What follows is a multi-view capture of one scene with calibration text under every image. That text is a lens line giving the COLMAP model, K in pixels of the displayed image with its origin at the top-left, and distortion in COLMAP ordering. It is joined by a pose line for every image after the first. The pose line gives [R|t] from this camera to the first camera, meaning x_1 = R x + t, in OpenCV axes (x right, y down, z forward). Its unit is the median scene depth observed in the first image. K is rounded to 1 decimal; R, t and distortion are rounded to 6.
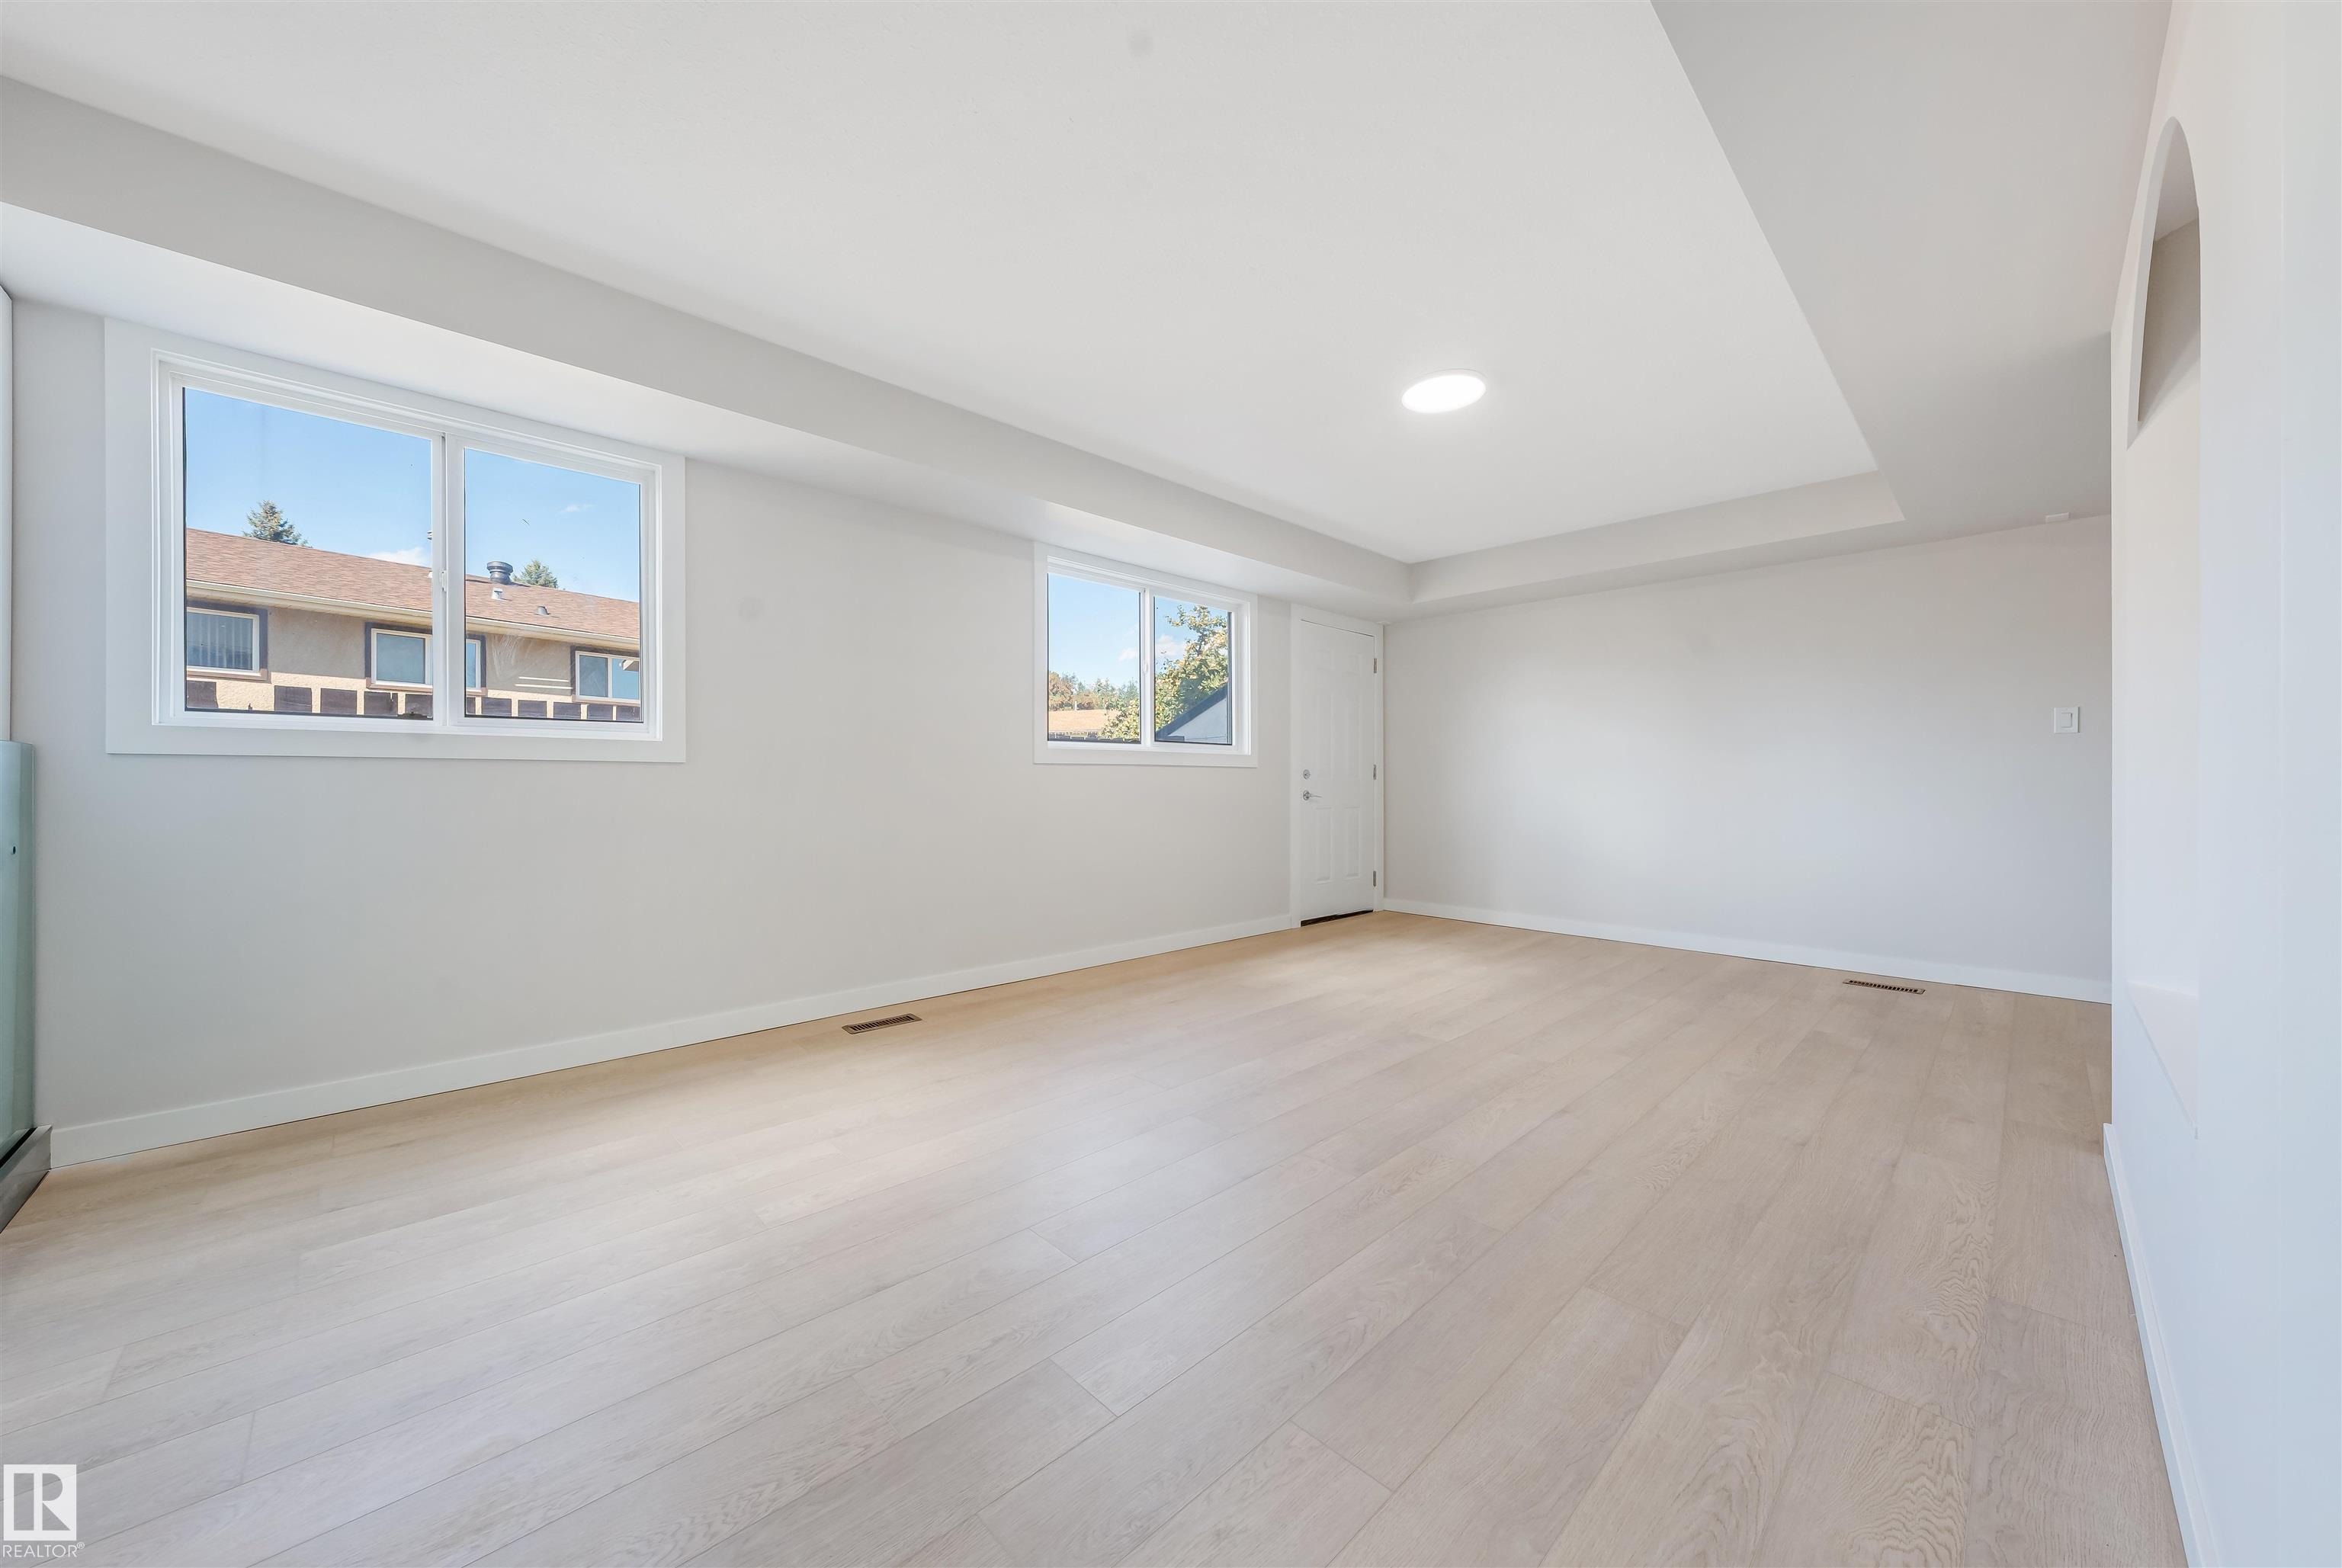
lens RADIAL K [[810.7, 0, 1158.5], [0, 810.7, 780.3], [0, 0, 1]] dist [-0.001379, -0.000218]
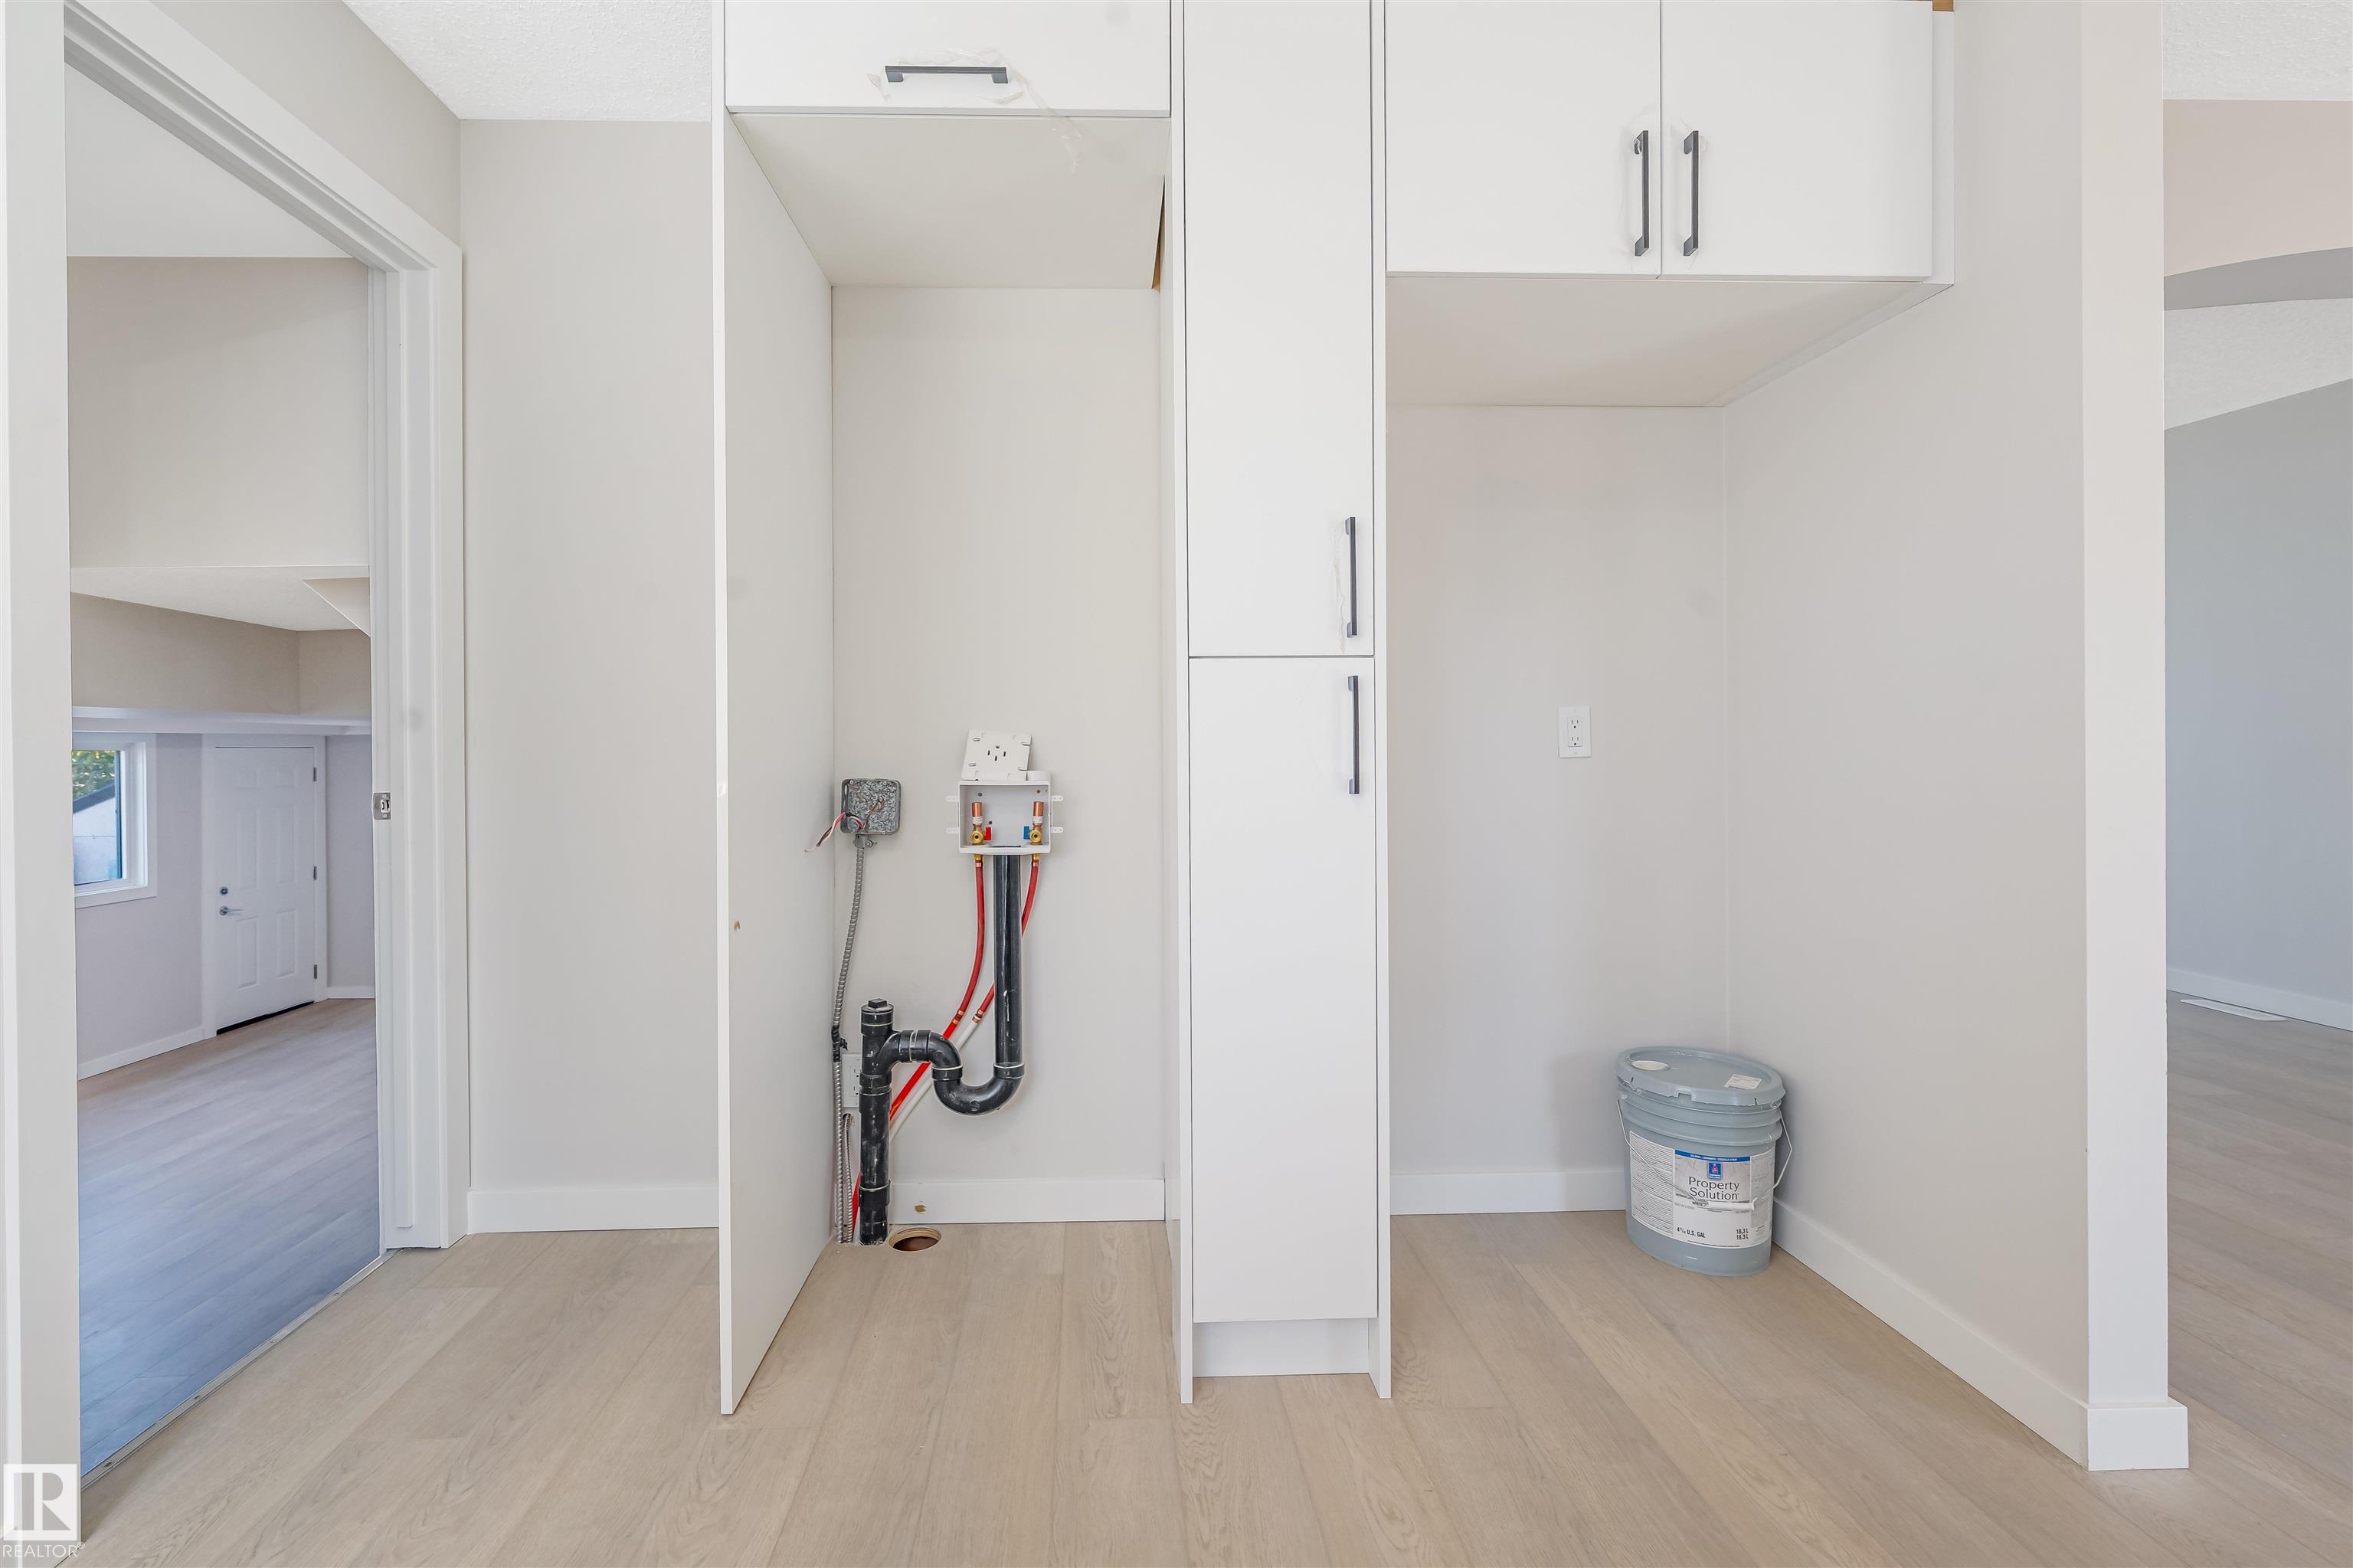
lens RADIAL K [[1030.2, 0, 1175.5], [0, 1030.2, 723.2], [0, 0, 1]] dist [0.000890, 0.000202]
pose [[0.659350, -0.004609, 0.751822, -0.011255], [0.003767, 0.999989, 0.002828, -0.230042], [-0.751826, 0.000968, 0.659360, -0.846355]]
